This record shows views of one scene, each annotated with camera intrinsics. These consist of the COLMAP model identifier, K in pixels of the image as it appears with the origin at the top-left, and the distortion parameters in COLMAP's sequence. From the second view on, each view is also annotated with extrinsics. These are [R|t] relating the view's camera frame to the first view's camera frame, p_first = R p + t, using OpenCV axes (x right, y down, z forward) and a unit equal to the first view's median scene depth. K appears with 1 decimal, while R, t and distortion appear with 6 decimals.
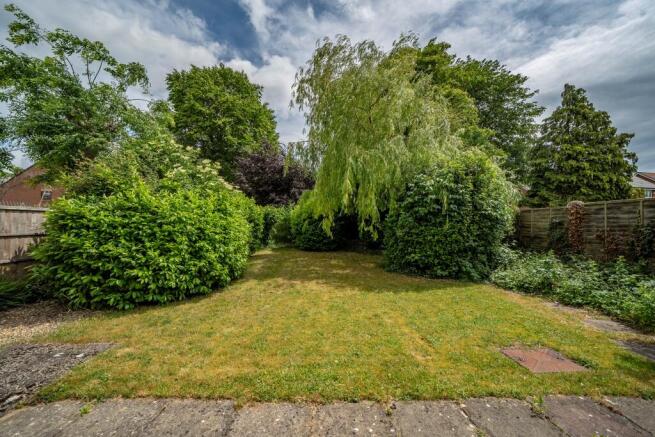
lens RADIAL K [[235.8, 0, 327.6], [0, 235.8, 216.3], [0, 0, 1]] dist [-0.015919, 0.000391]
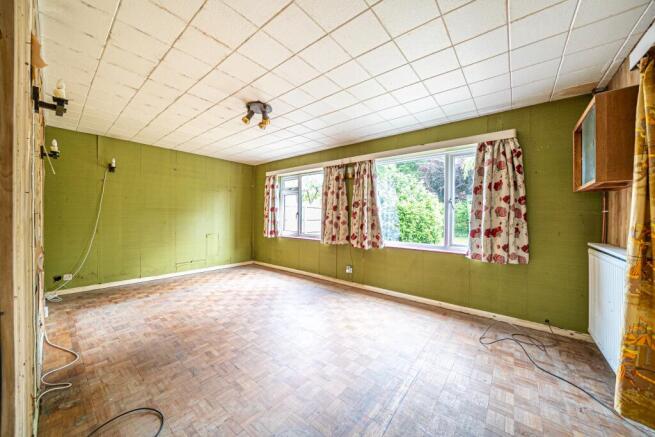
lens RADIAL K [[226.7, 0, 327.6], [0, 226.7, 218.4], [0, 0, 1]] dist [-0.015304, 0.000396]
pose [[0.757001, 0.018578, -0.653150, 0.100791], [0.005221, 0.999392, 0.034479, -0.006174], [0.653393, -0.029511, 0.756444, -0.798660]]
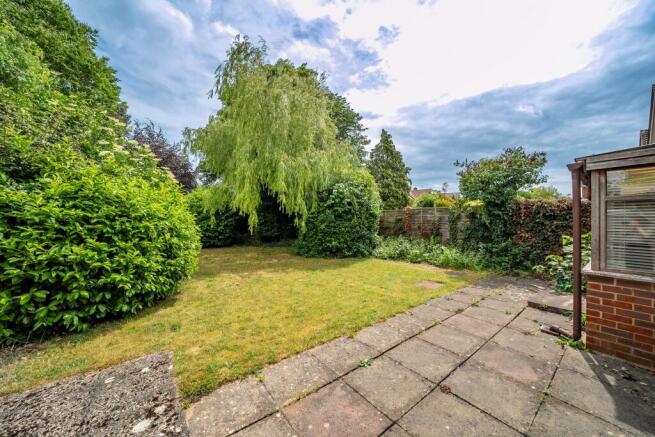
lens RADIAL K [[226.7, 0, 327.2], [0, 226.7, 218.2], [0, 0, 1]] dist [-0.015304, 0.000396]
pose [[0.804265, 0.005522, 0.594245, -0.435403], [-0.022189, 0.999539, 0.020743, -0.000197], [-0.593856, -0.029869, 0.804017, -0.028213]]
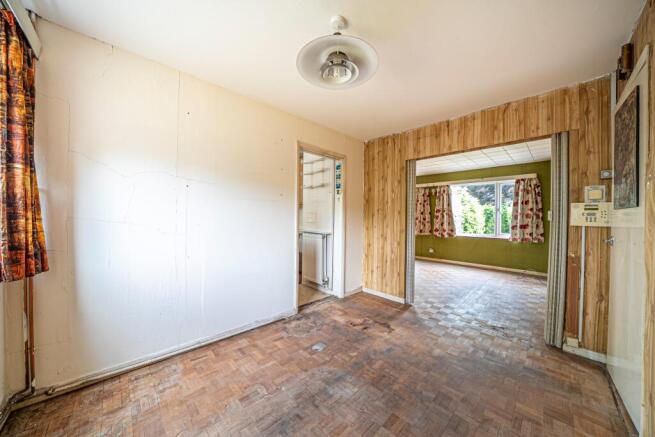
lens RADIAL K [[226.7, 0, 326.1], [0, 226.7, 218.3], [0, 0, 1]] dist [-0.015304, 0.000396]
pose [[0.674543, 0.015604, -0.738070, 0.319956], [0.005488, 0.999643, 0.026151, -0.044441], [0.738215, -0.021691, 0.674217, -2.426789]]
